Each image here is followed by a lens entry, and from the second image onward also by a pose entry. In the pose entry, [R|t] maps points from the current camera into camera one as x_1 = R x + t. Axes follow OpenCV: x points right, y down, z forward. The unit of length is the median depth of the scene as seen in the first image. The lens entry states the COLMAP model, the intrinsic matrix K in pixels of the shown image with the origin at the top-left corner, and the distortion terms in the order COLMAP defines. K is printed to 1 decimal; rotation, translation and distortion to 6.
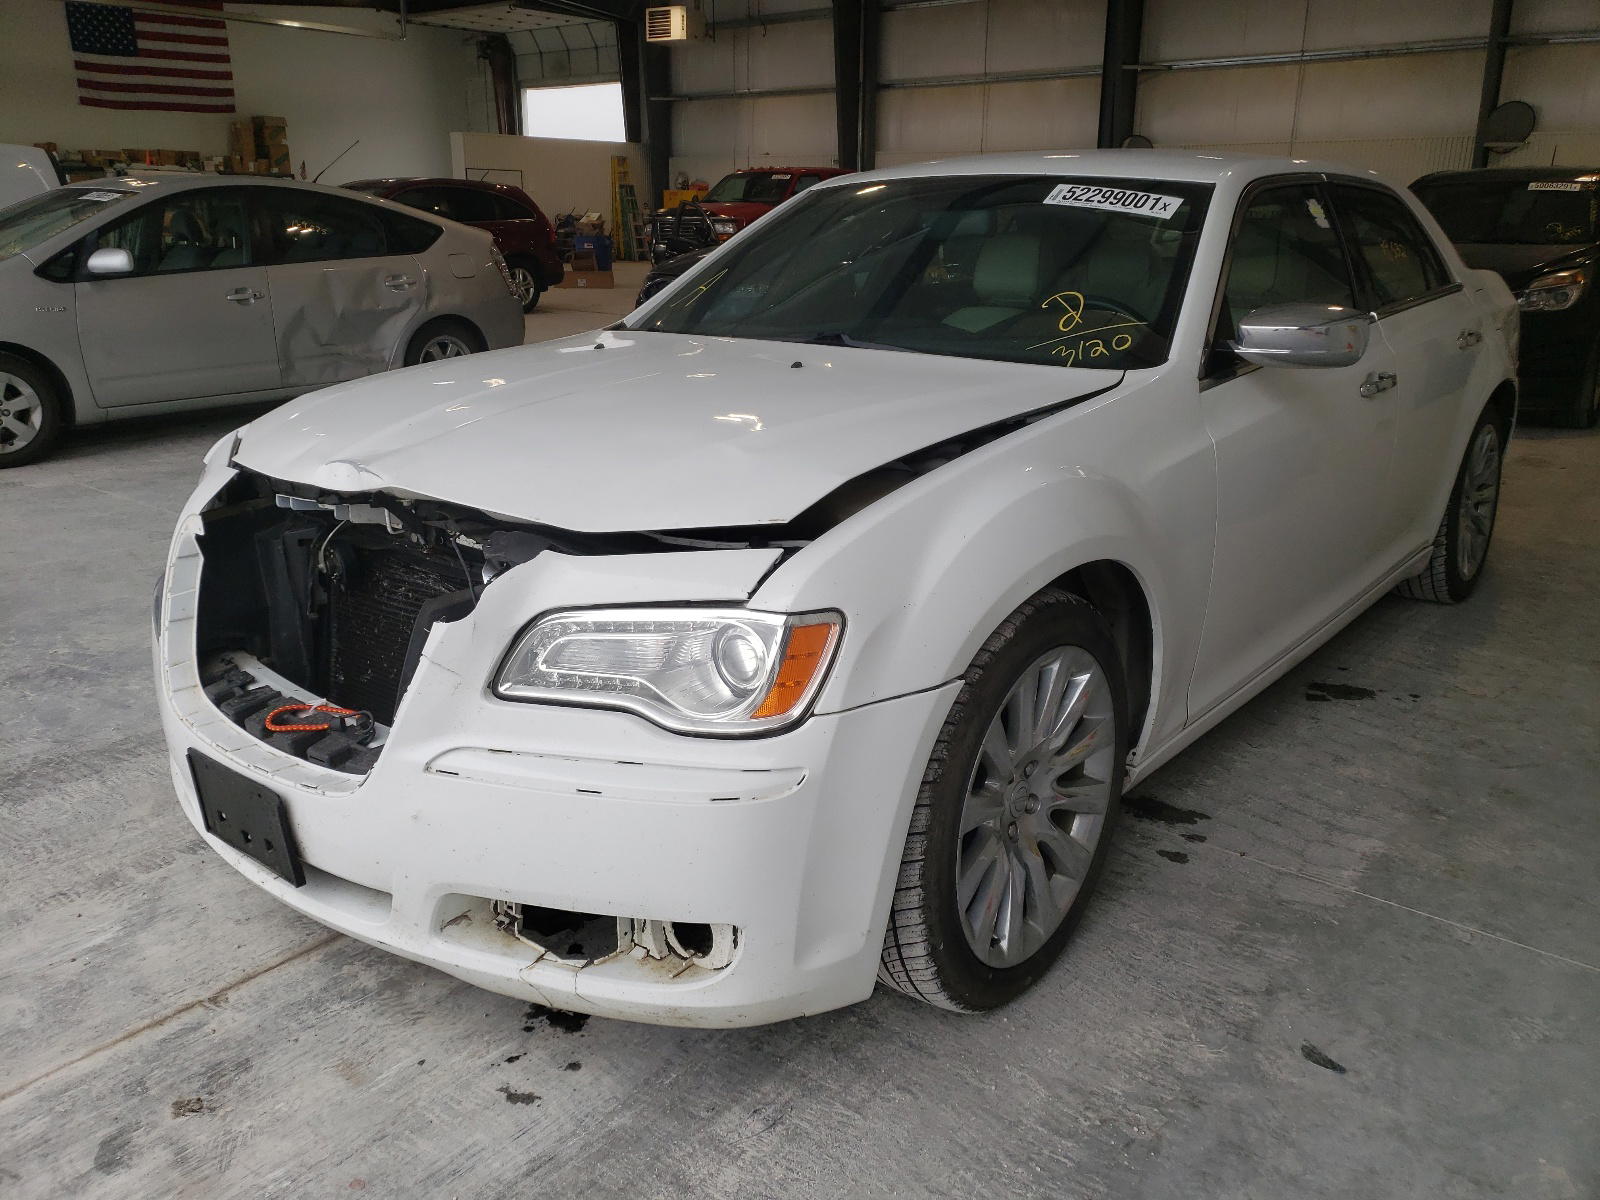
lens RADIAL K [[1246.8, 0, 796.6], [0, 1246.8, 597.2], [0, 0, 1]] dist [0.021263, -0.002717]
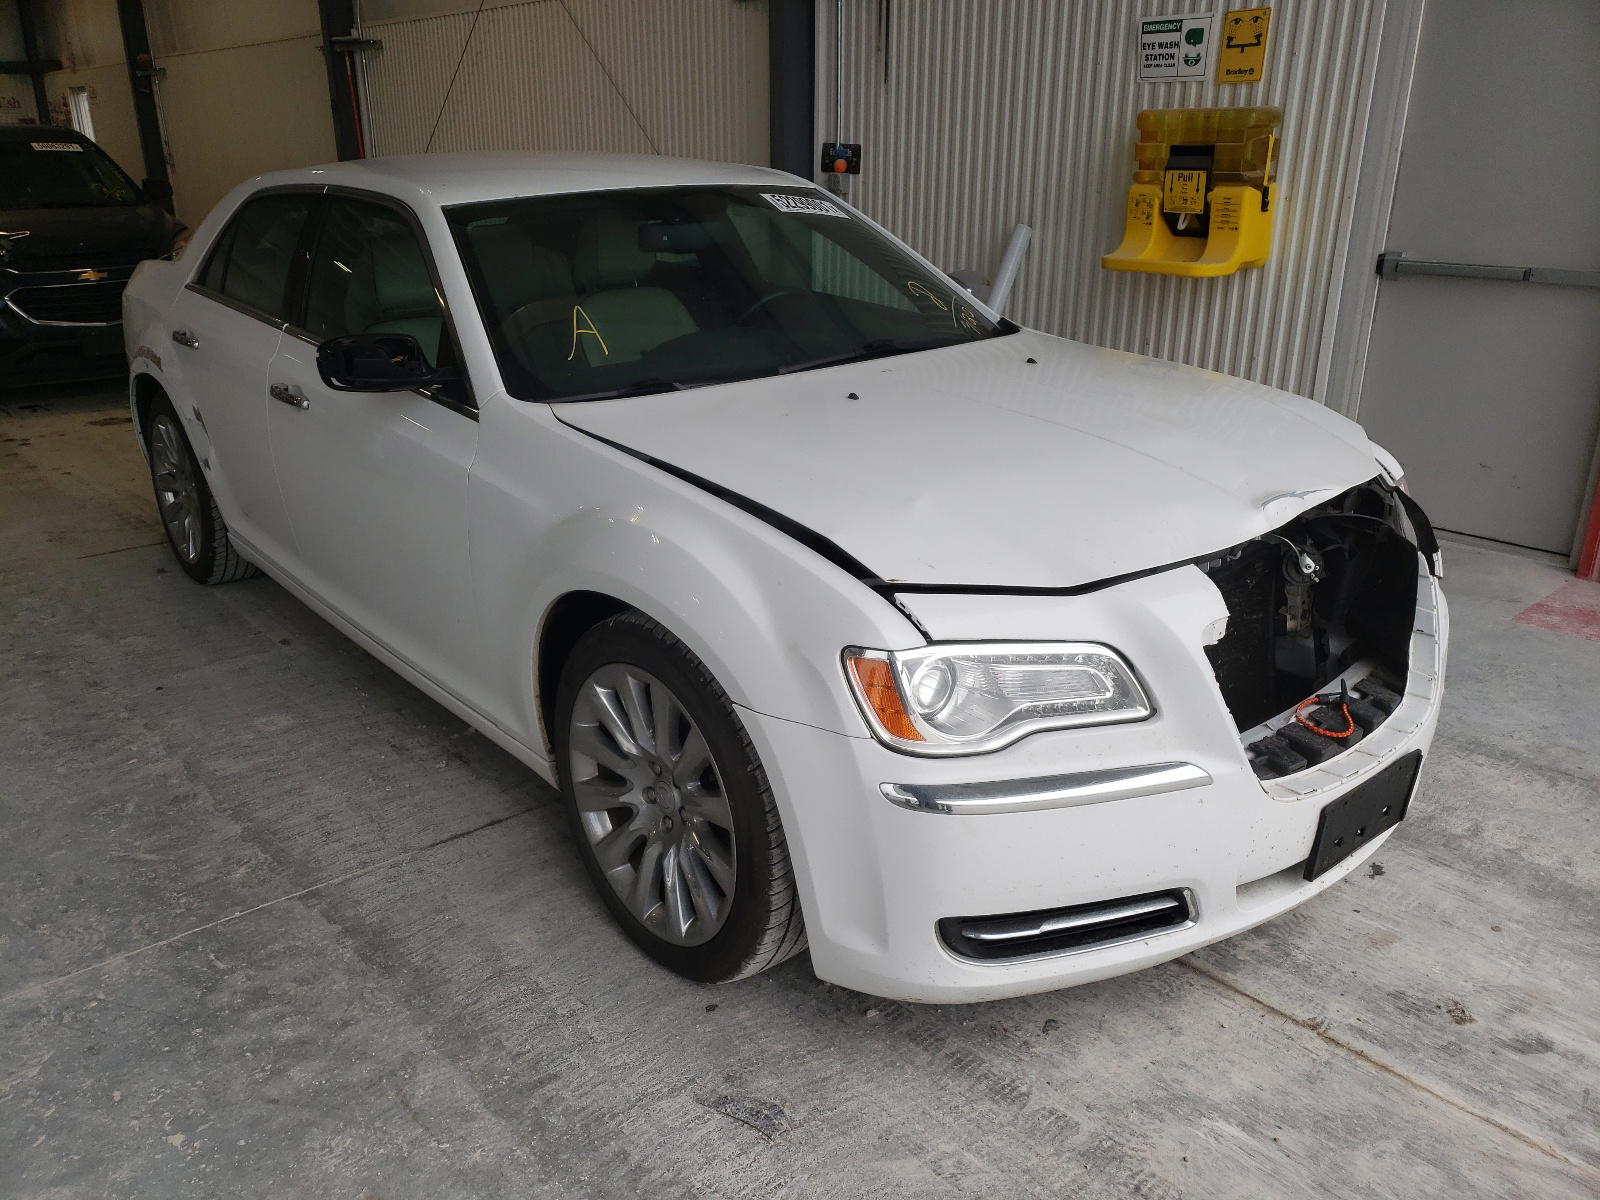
lens RADIAL K [[1246.8, 0, 792.7], [0, 1246.8, 611.5], [0, 0, 1]] dist [0.021263, -0.002717]
pose [[0.177016, -0.345500, 0.921572, -1.525386], [0.289798, 0.913145, 0.286677, -0.465116], [-0.940576, 0.216323, 0.261766, 1.165767]]
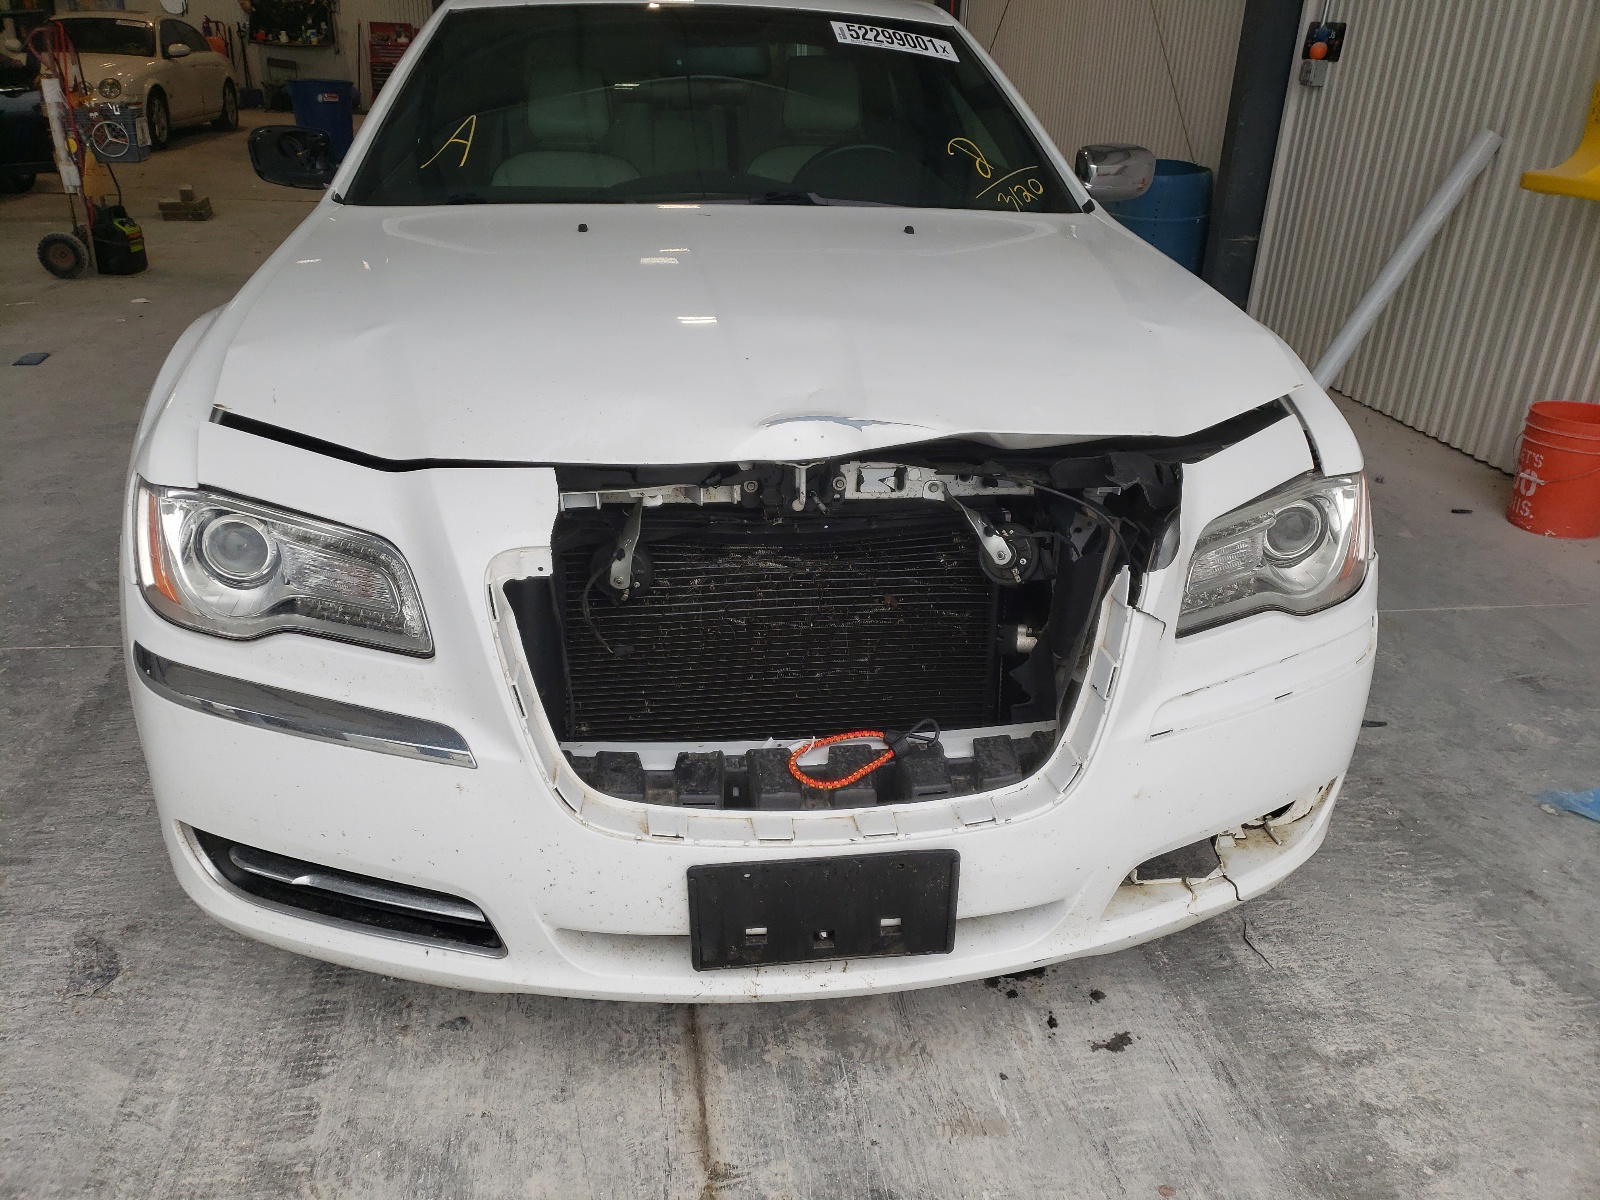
lens RADIAL K [[1246.8, 0, 797.1], [0, 1246.8, 602.1], [0, 0, 1]] dist [0.021263, -0.002717]
pose [[0.671509, -0.275247, 0.687979, -0.928875], [0.174773, 0.961088, 0.213924, -0.166101], [-0.720090, -0.023412, 0.693485, 0.511713]]
